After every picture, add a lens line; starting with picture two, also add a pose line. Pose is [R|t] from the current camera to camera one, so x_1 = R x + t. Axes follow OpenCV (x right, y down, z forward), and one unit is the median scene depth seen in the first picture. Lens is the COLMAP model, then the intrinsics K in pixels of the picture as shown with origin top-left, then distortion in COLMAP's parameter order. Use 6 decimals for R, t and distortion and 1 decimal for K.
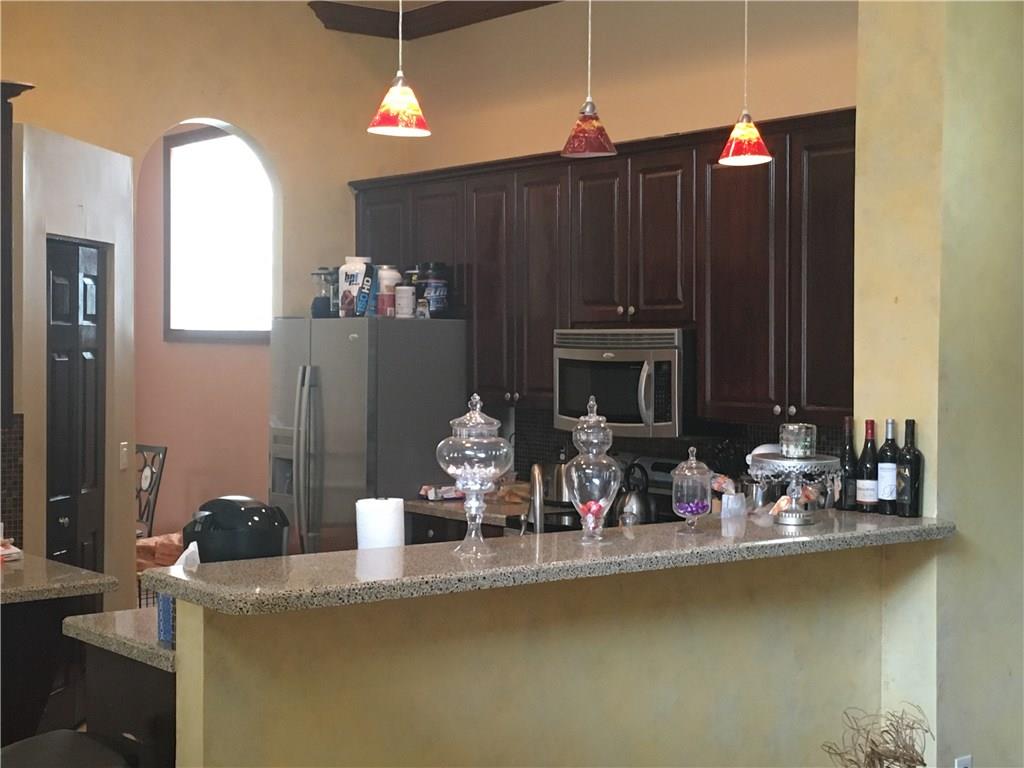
lens RADIAL K [[1559.5, 0, 512.0], [0, 1559.5, 384.0], [0, 0, 1]] dist [-0.005675, -0.012552]
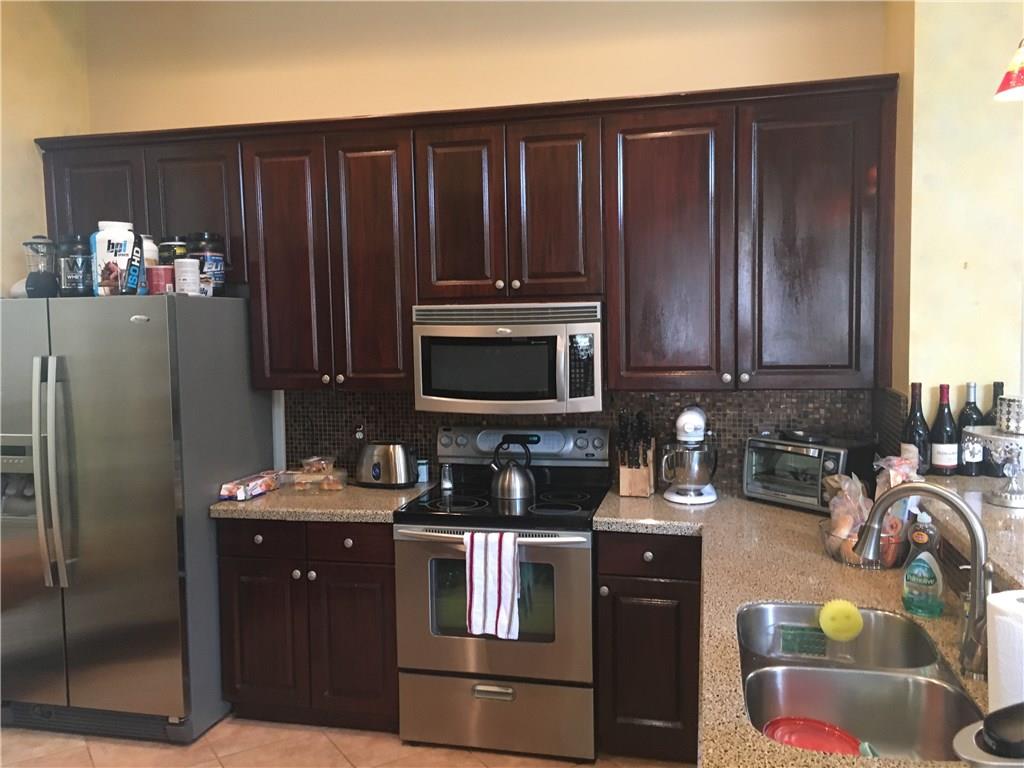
lens RADIAL K [[866.3, 0, 512.0], [0, 866.3, 384.0], [0, 0, 1]] dist [-0.000094, -0.005169]
pose [[0.757484, -0.070588, 0.649026, -0.247118], [0.038233, 0.997228, 0.063837, -0.017239], [-0.651733, -0.023541, 0.758083, 0.515471]]
